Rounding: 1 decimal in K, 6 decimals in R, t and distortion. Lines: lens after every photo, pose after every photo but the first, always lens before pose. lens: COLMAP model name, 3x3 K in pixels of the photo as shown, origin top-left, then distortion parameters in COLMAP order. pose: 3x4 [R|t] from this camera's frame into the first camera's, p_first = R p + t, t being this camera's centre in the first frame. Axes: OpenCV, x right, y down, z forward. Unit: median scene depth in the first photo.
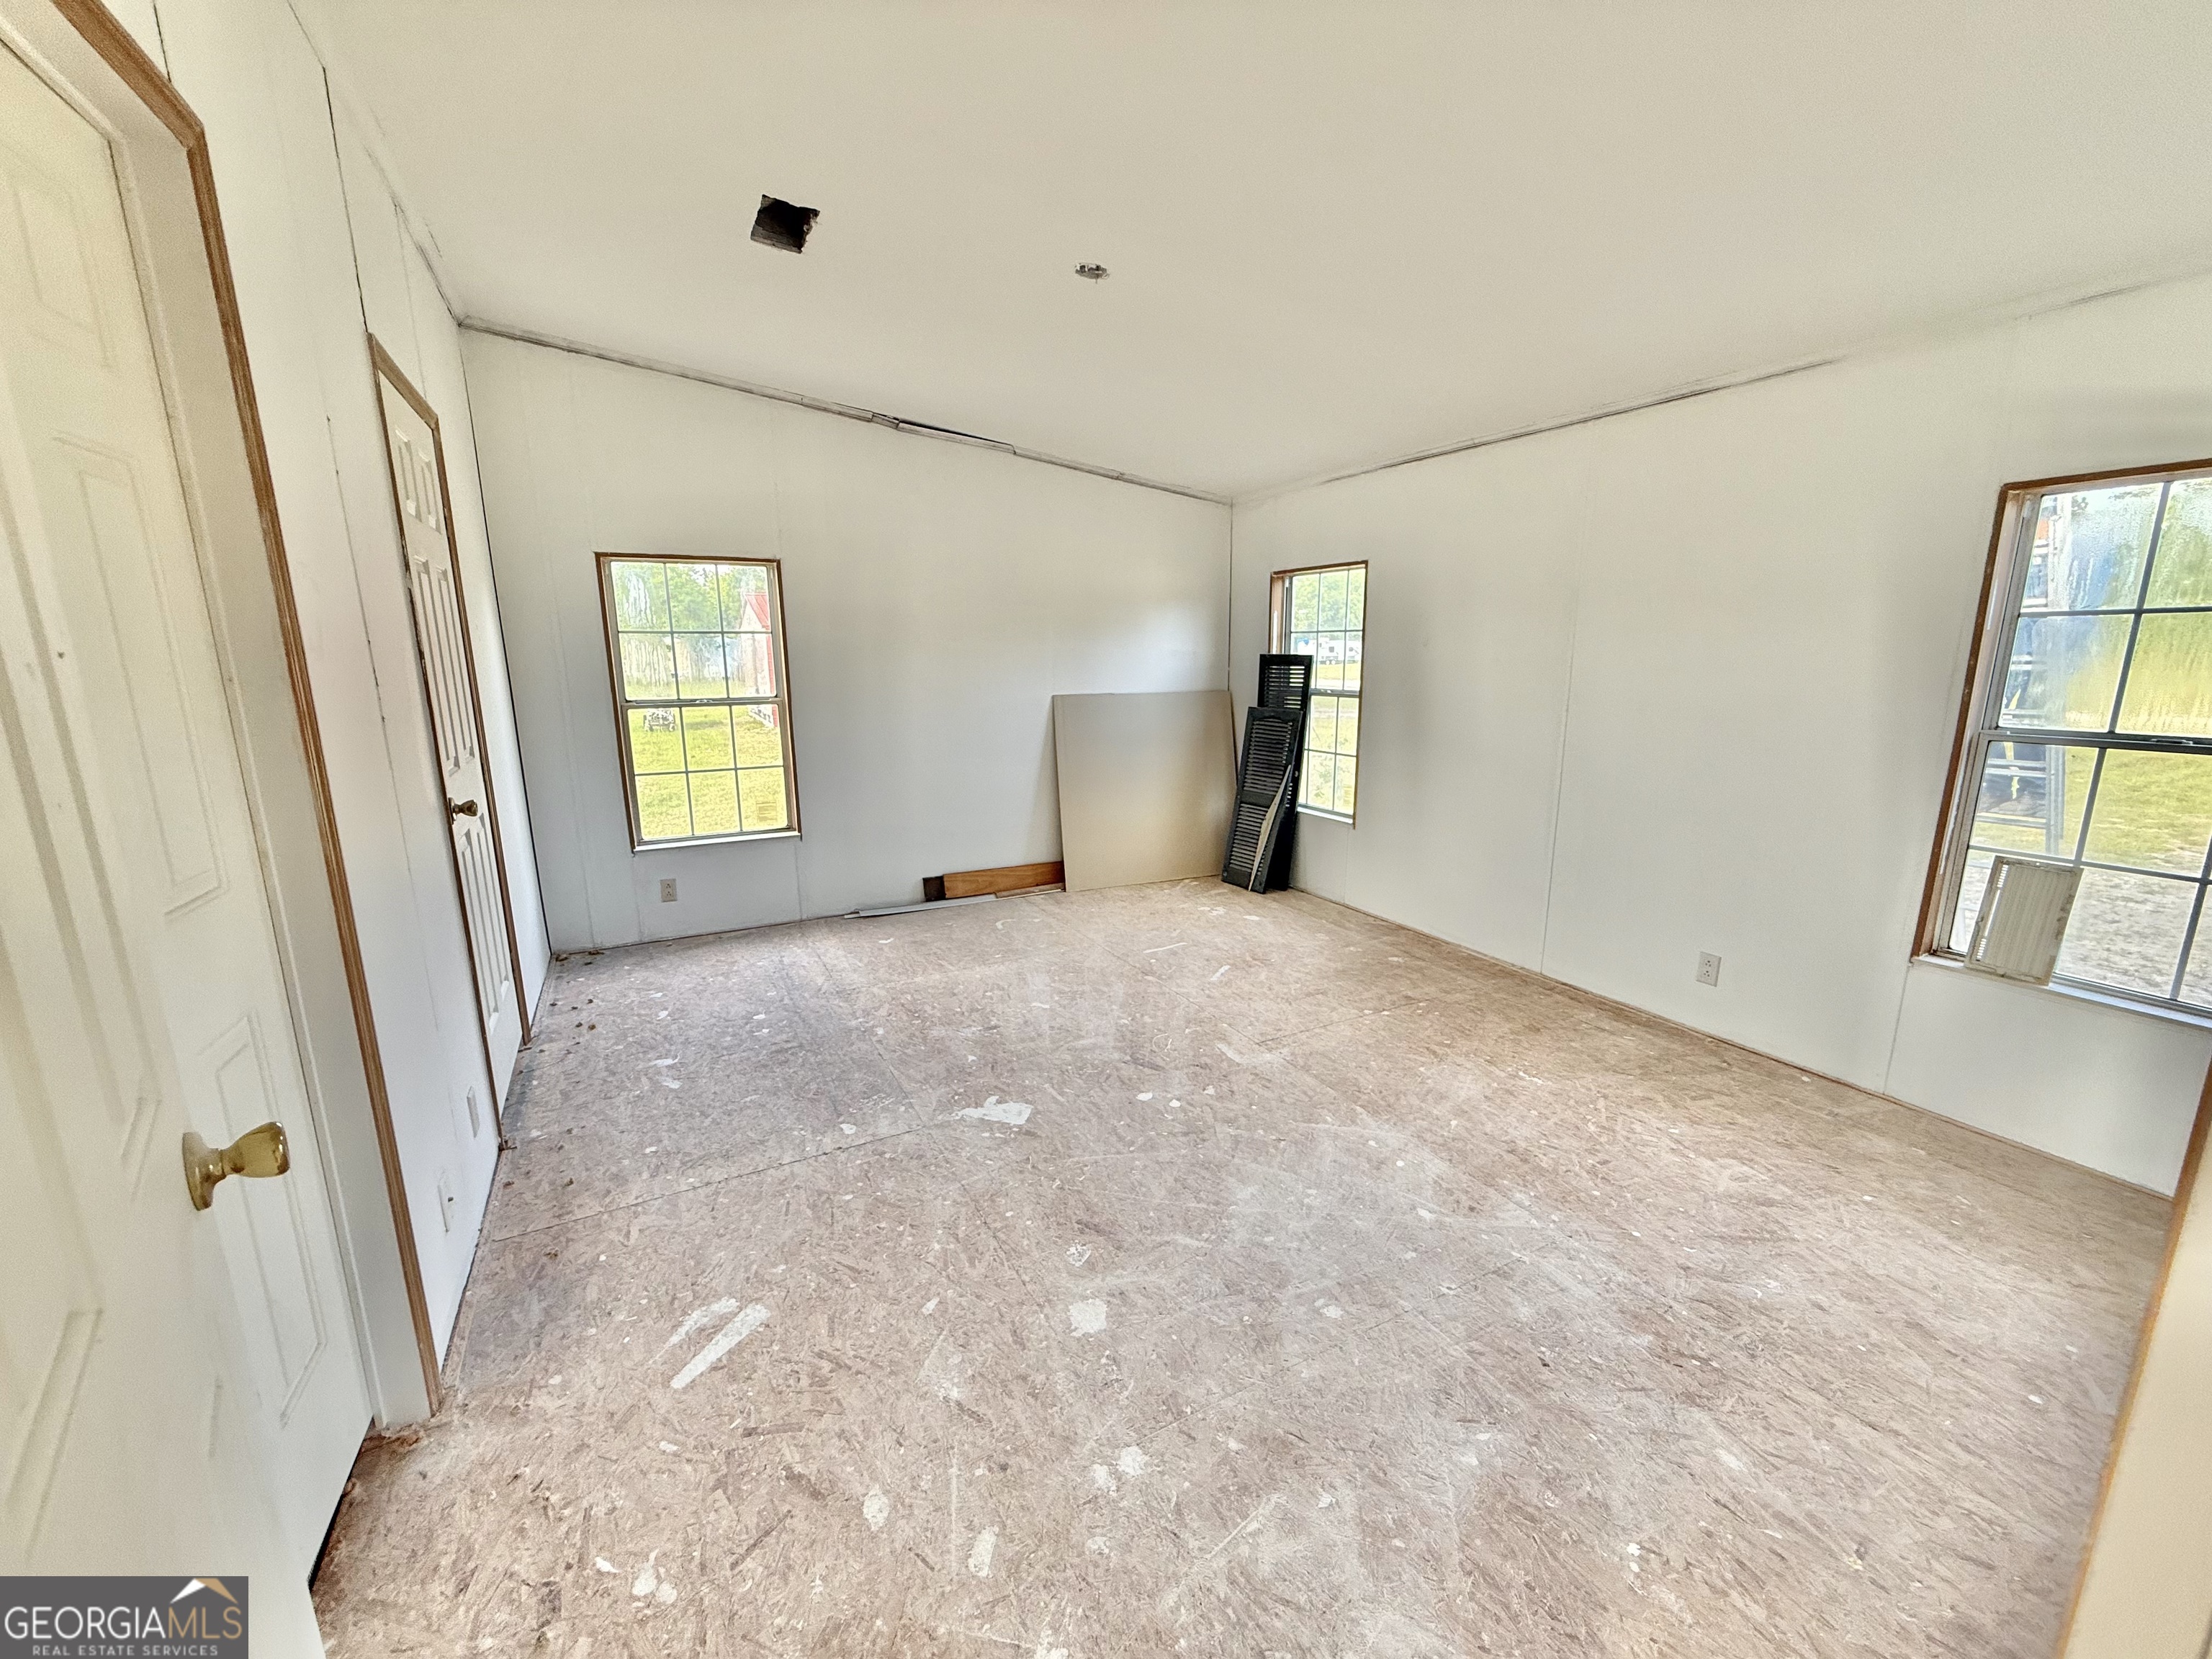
lens RADIAL K [[883.1, 0, 1101.7], [0, 883.1, 833.2], [0, 0, 1]] dist [-0.001038, 0.000299]
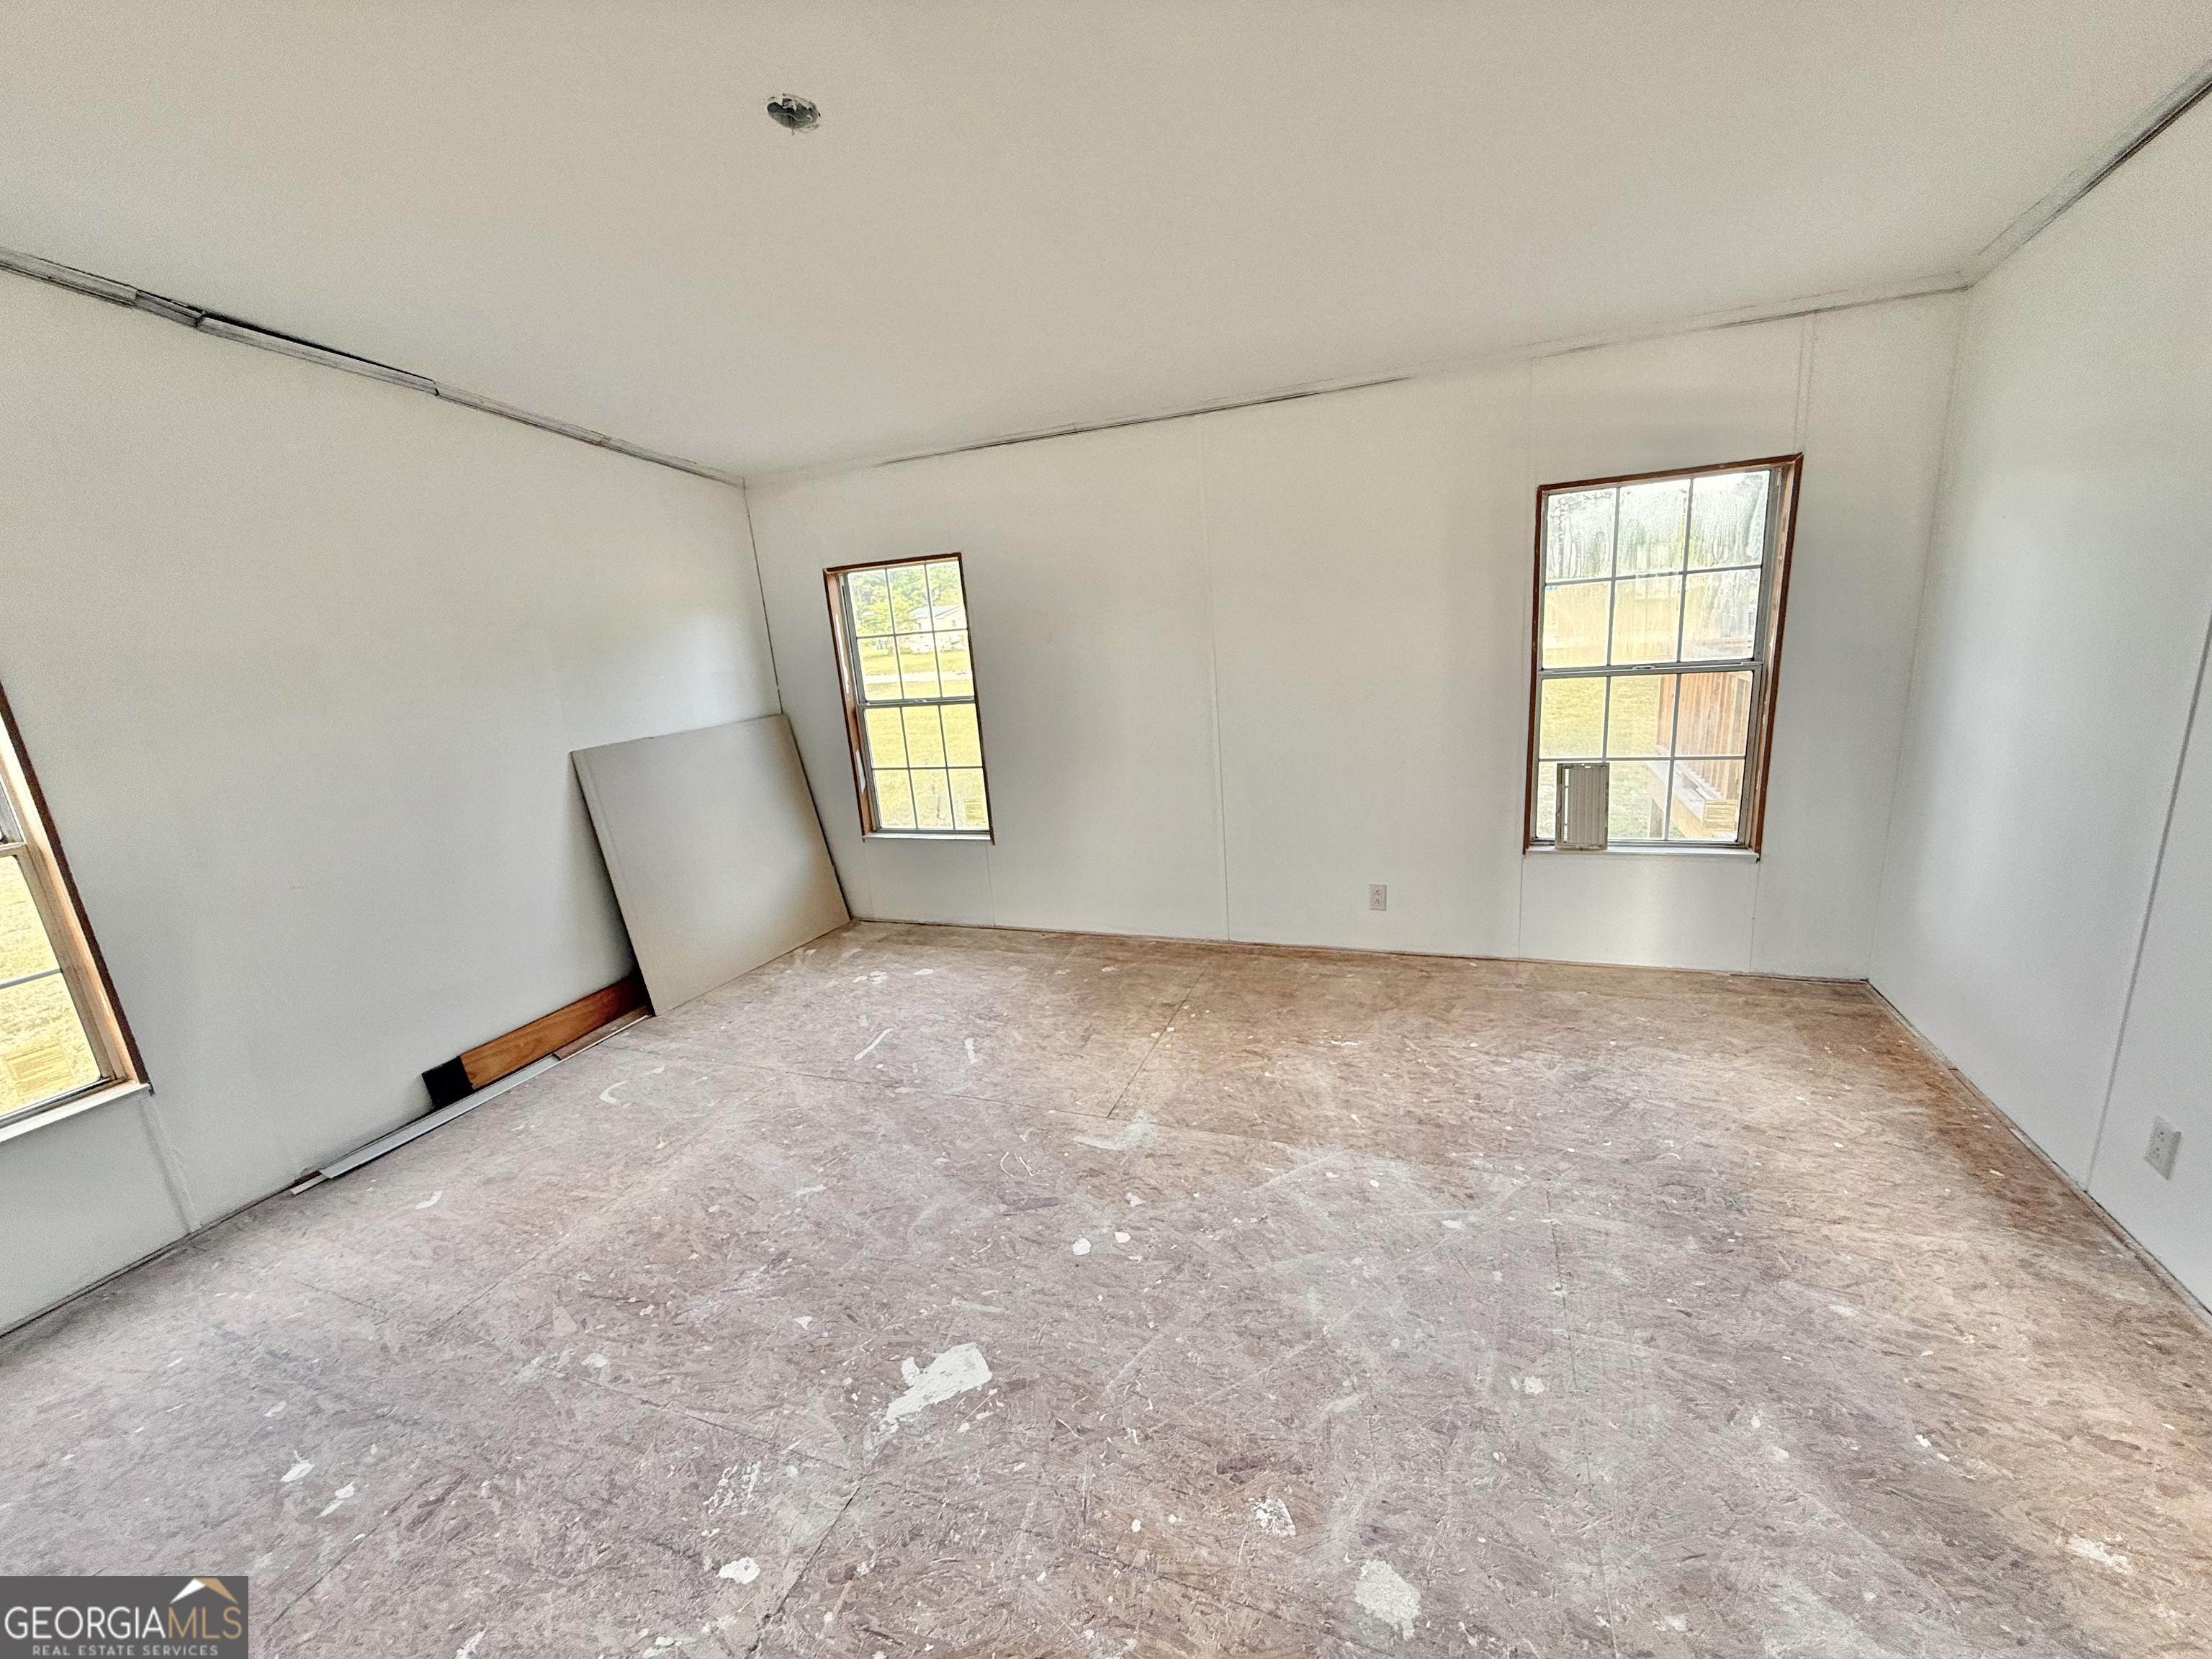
lens RADIAL K [[883.1, 0, 1101.7], [0, 883.1, 833.2], [0, 0, 1]] dist [-0.001038, 0.000299]
pose [[0.752018, -0.210689, 0.624563, -0.291467], [0.208045, 0.974973, 0.078394, -0.094420], [-0.625448, 0.070983, 0.777030, 0.308907]]
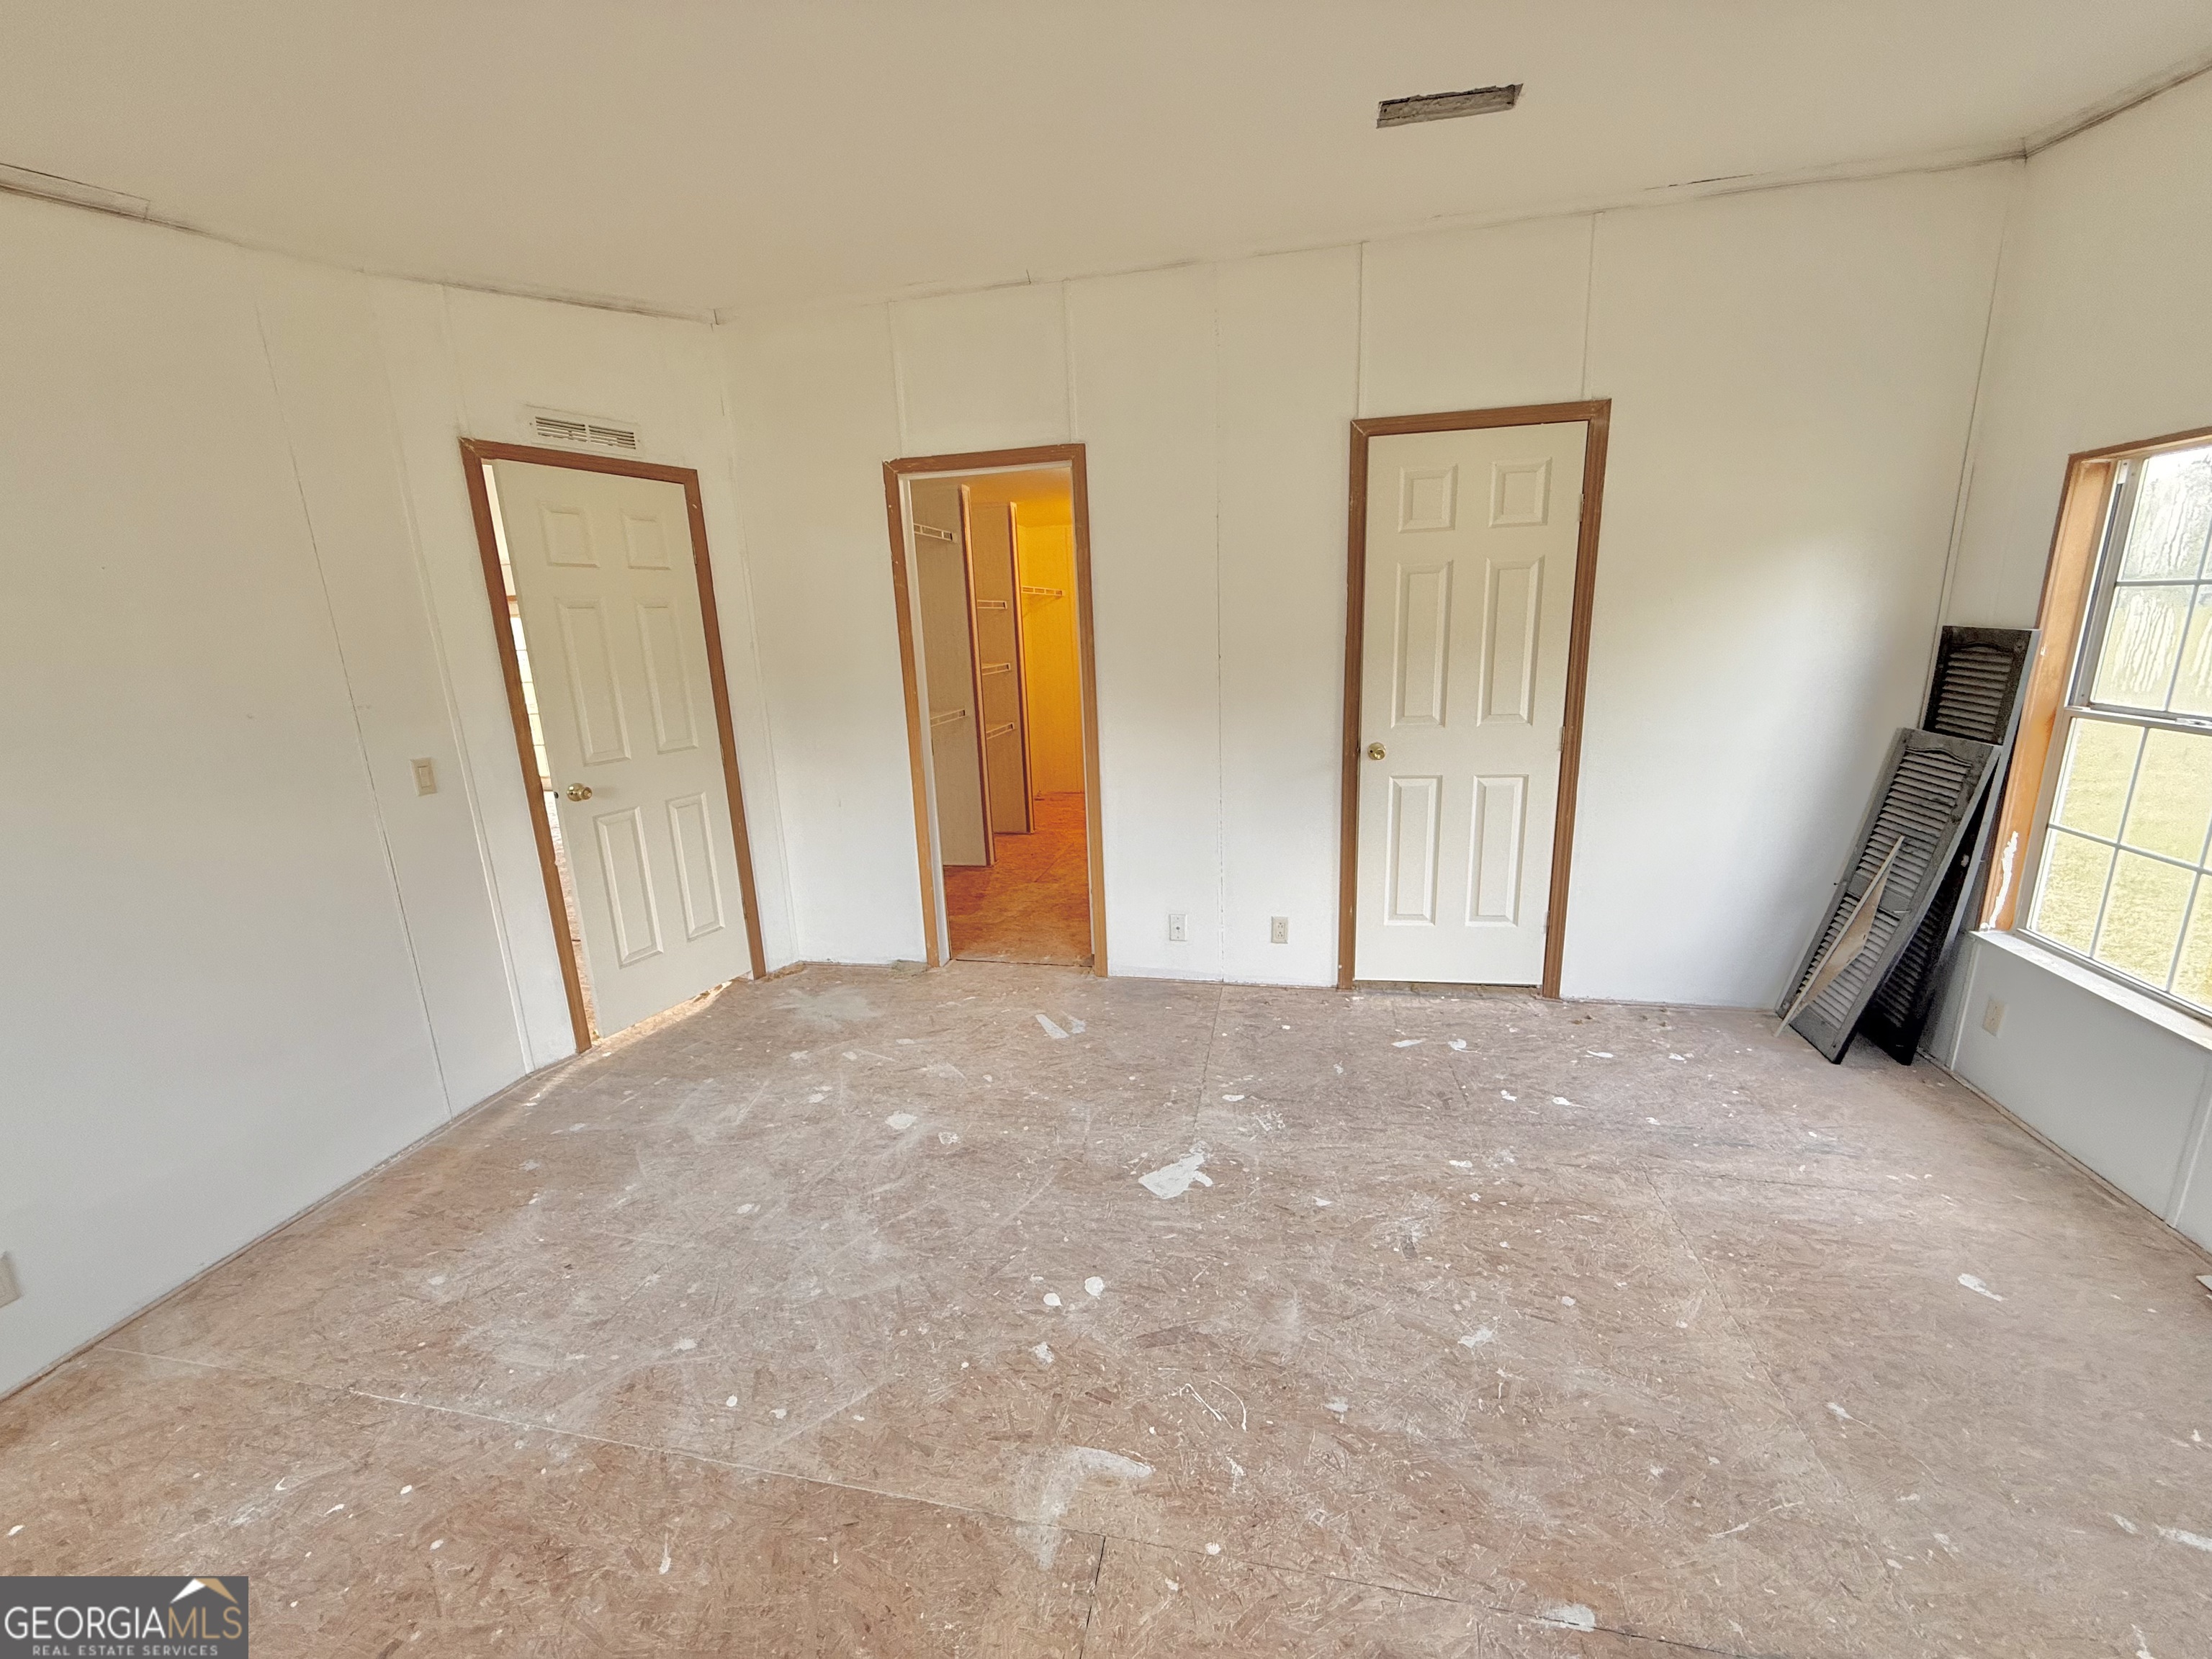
lens RADIAL K [[883.1, 0, 1101.7], [0, 883.1, 833.2], [0, 0, 1]] dist [-0.001038, 0.000299]
pose [[-0.641931, 0.214604, -0.736118, 0.426899], [-0.115300, 0.922101, 0.369372, -0.269919], [0.758044, 0.321985, -0.567181, 1.101994]]
